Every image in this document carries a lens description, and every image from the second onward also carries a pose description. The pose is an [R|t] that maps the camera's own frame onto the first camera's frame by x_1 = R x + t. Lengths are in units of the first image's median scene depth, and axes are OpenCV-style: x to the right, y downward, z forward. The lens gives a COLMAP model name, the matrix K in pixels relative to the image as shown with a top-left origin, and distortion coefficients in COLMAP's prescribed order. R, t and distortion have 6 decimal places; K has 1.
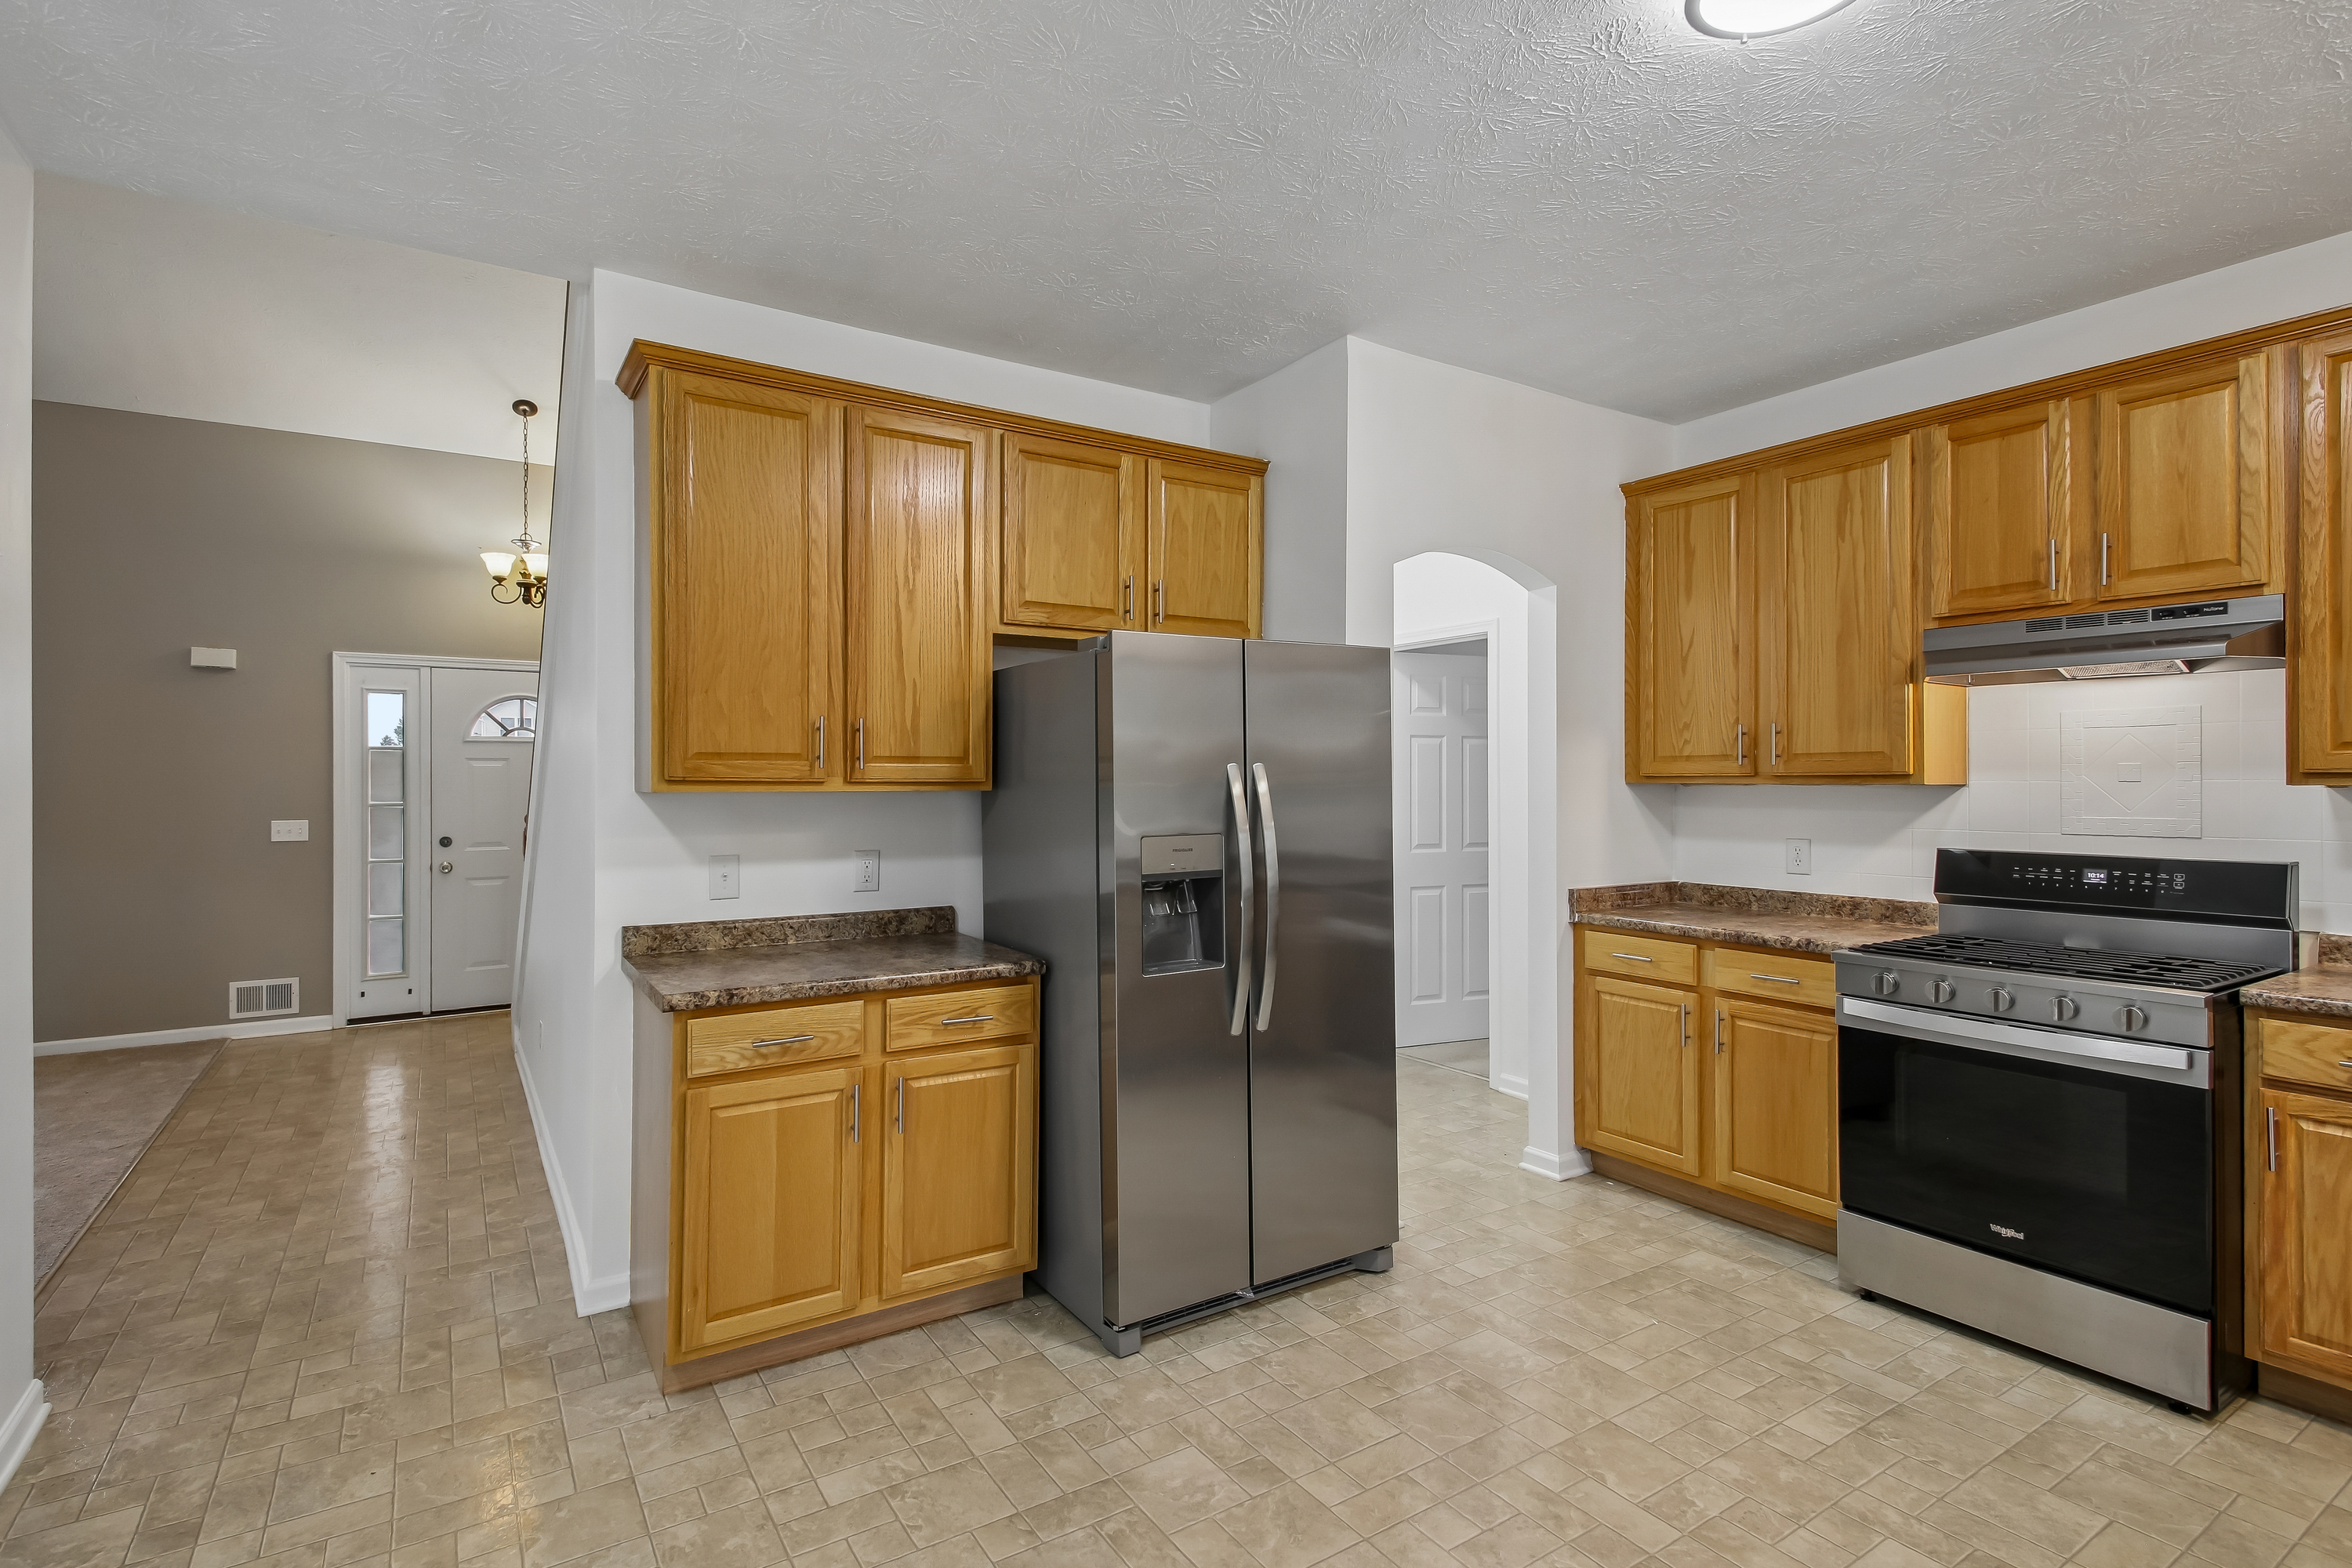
lens RADIAL K [[1085.3, 0, 1125.5], [0, 1085.3, 767.9], [0, 0, 1]] dist [0.031692, -0.017847]
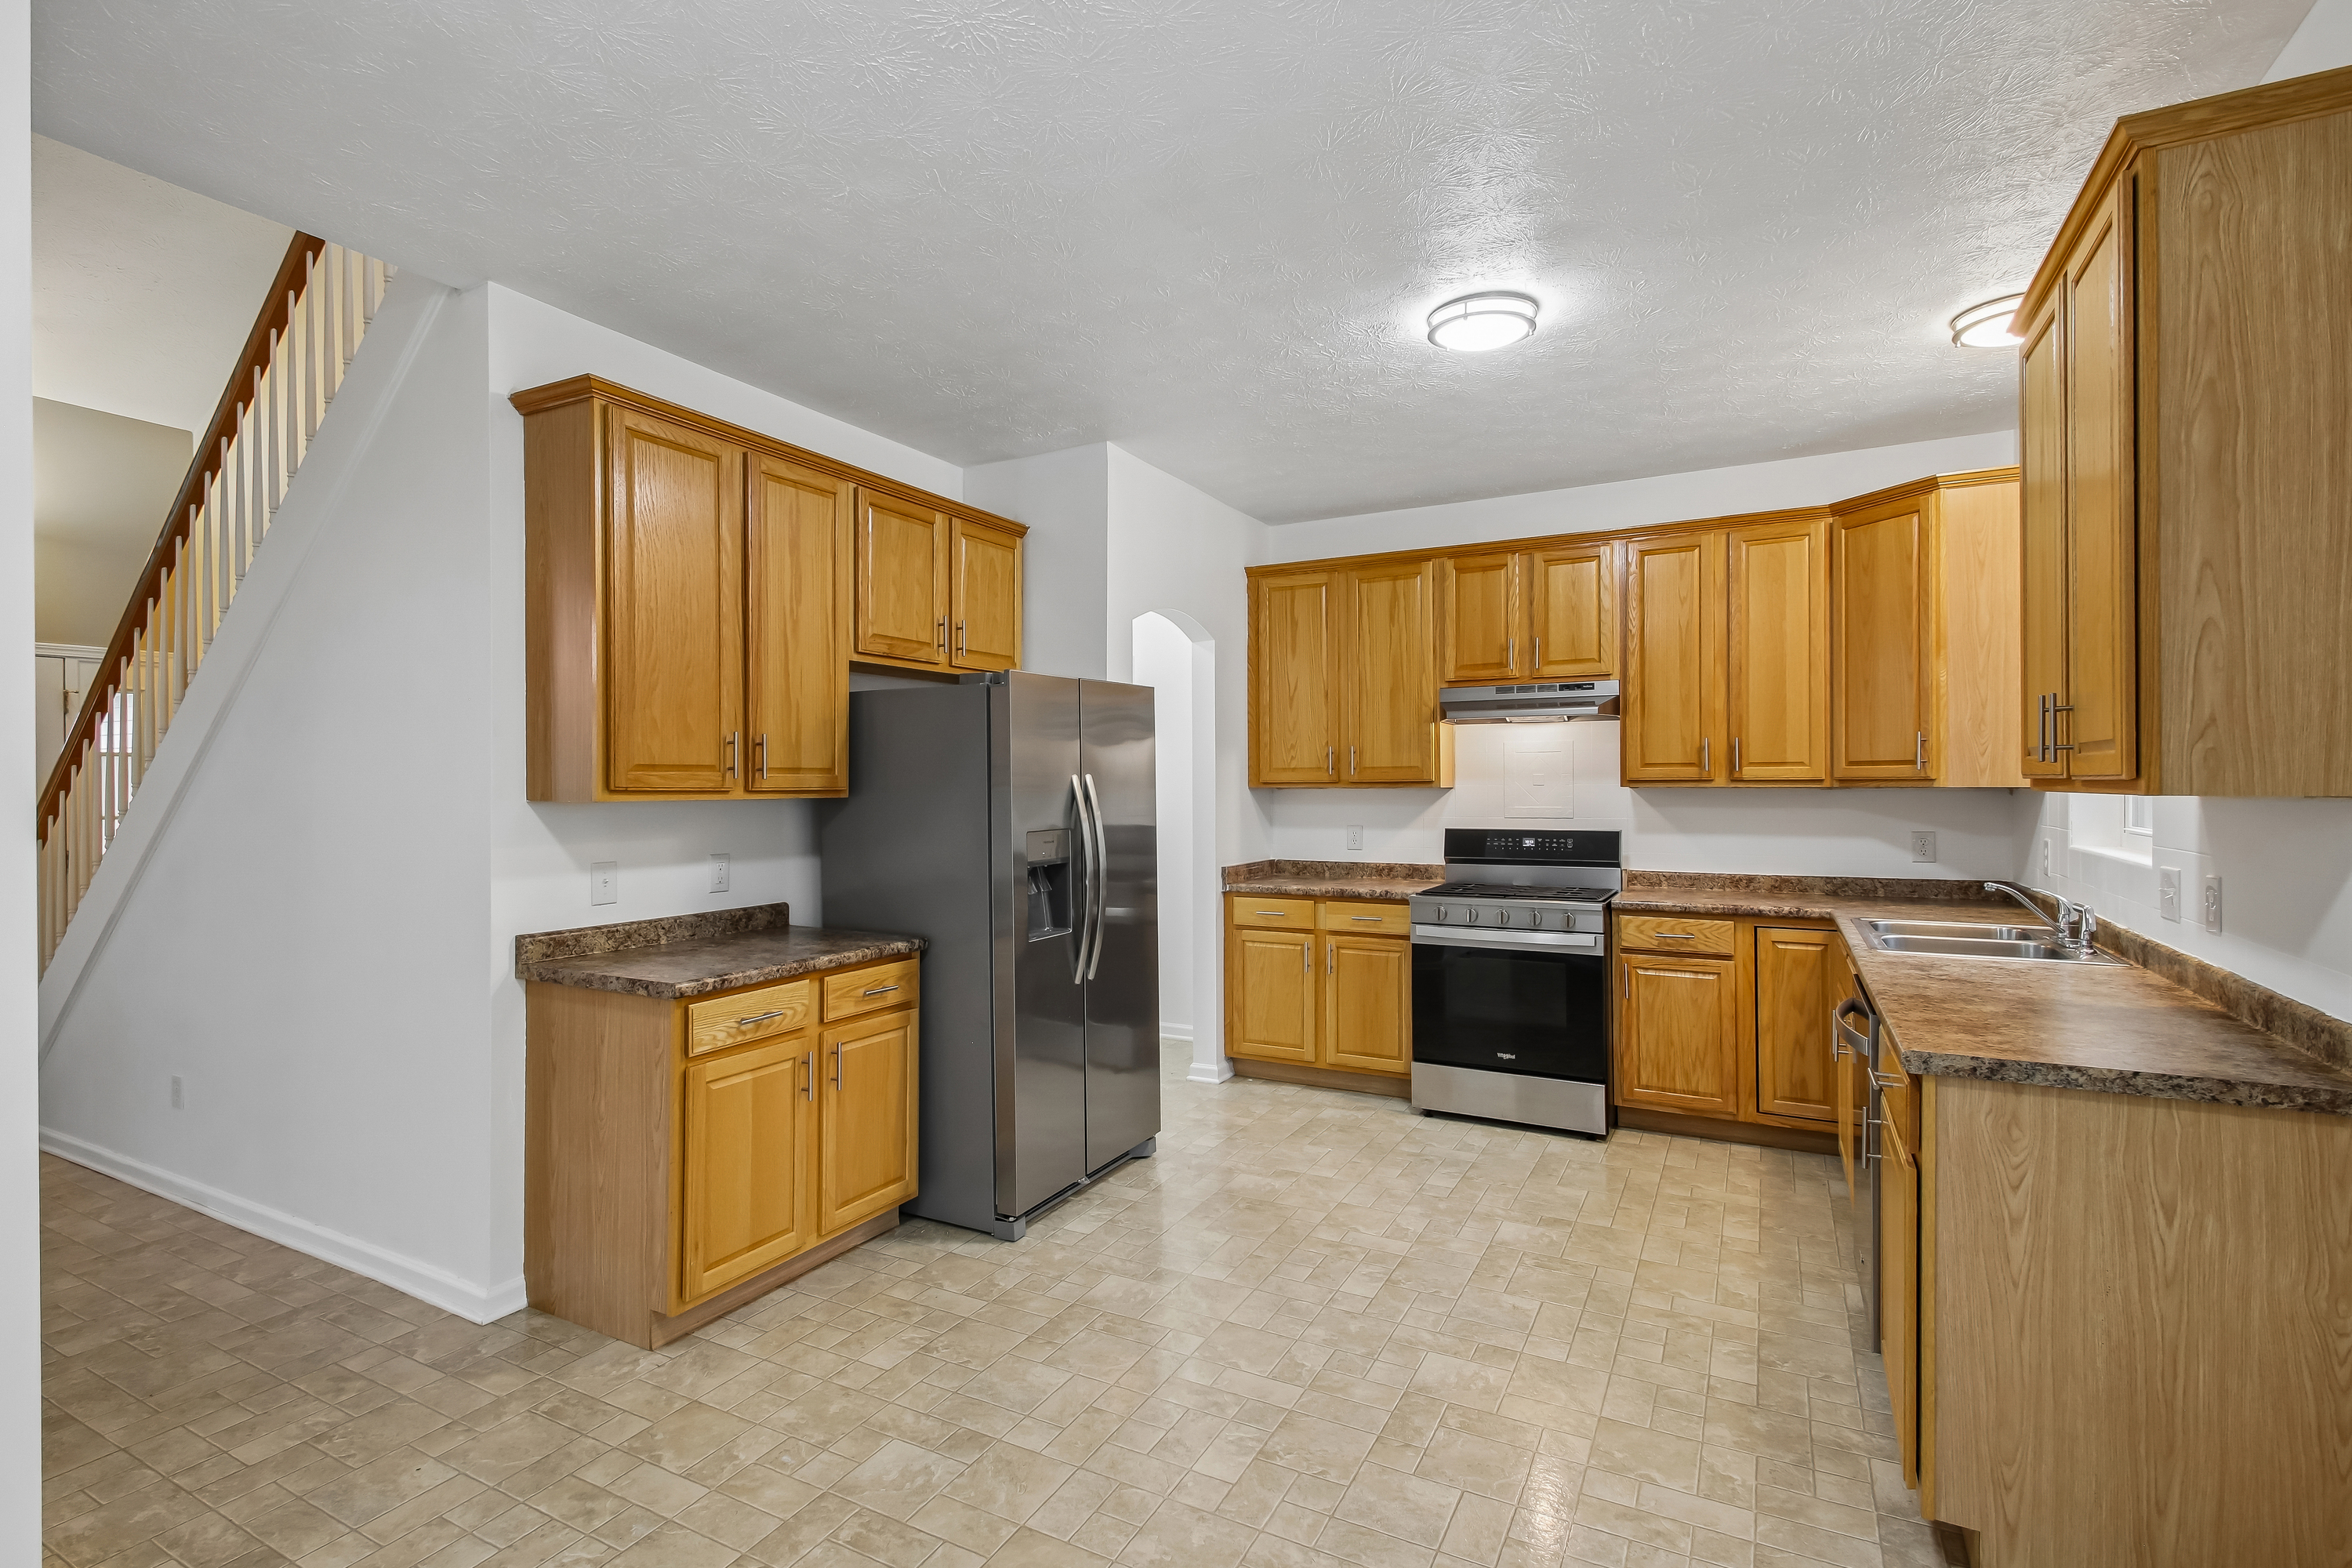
lens RADIAL K [[1087.4, 0, 1130.0], [0, 1087.4, 772.6], [0, 0, 1]] dist [0.028807, -0.015243]
pose [[0.877919, 0.000978, 0.478808, -0.440775], [-0.000753, 0.999999, -0.000663, -0.005335], [-0.478809, 0.000222, 0.877919, -0.161628]]
